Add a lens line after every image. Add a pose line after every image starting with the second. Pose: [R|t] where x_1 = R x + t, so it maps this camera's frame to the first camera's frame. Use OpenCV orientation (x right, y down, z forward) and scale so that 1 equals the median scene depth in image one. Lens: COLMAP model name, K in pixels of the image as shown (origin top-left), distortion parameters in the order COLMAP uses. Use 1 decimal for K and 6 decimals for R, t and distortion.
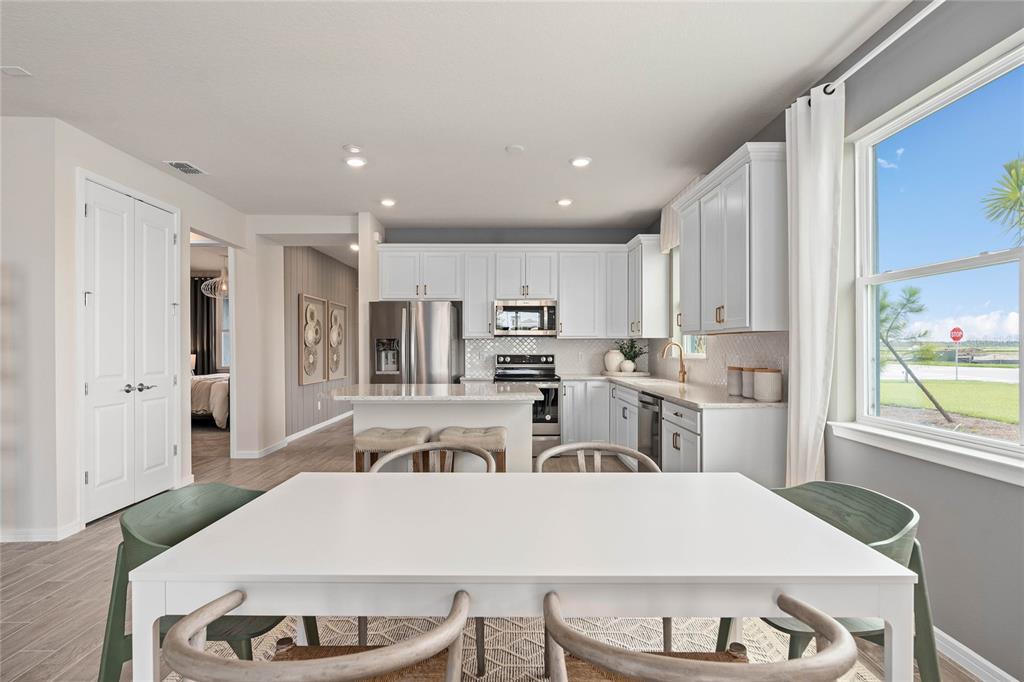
lens RADIAL K [[486.3, 0, 513.8], [0, 486.3, 346.3], [0, 0, 1]] dist [-0.003395, 0.000134]
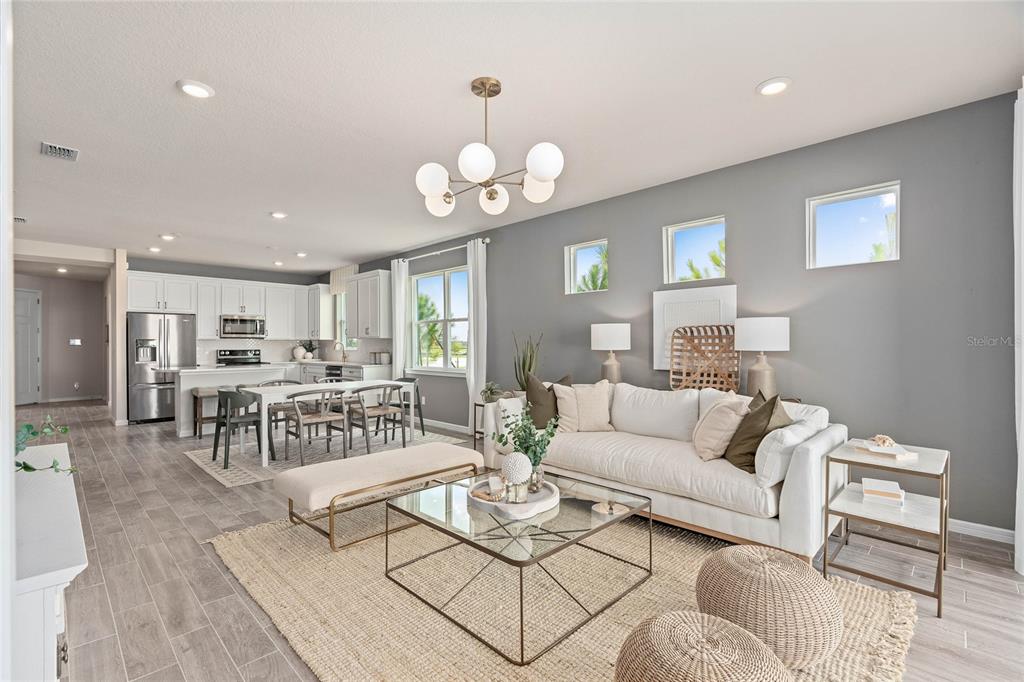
lens RADIAL K [[460.2, 0, 504.9], [0, 460.2, 342.6], [0, 0, 1]] dist [0.002534, 0.000988]
pose [[0.721288, 0.002321, 0.692632, -0.423518], [0.002246, 0.999981, -0.005690, 0.005153], [-0.692632, 0.005659, 0.721269, -0.718169]]
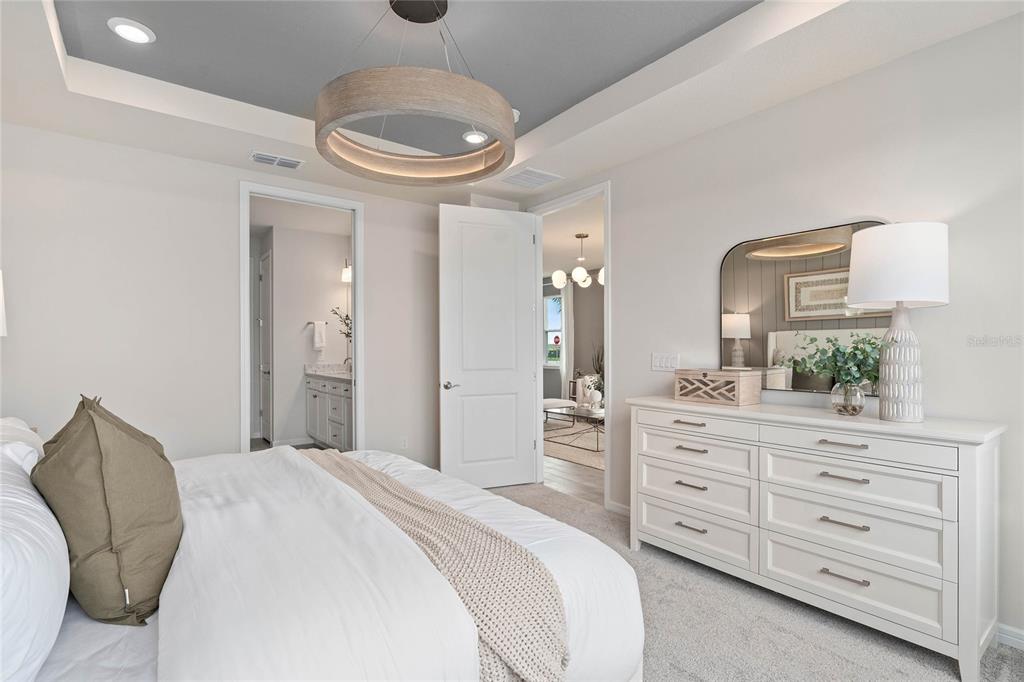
lens RADIAL K [[486.3, 0, 513.8], [0, 486.3, 346.3], [0, 0, 1]] dist [-0.003395, 0.000134]
pose [[0.804447, 0.002094, 0.594021, -0.881387], [0.003925, 0.999953, -0.008841, 0.013991], [-0.594012, 0.009444, 0.804401, -1.154579]]
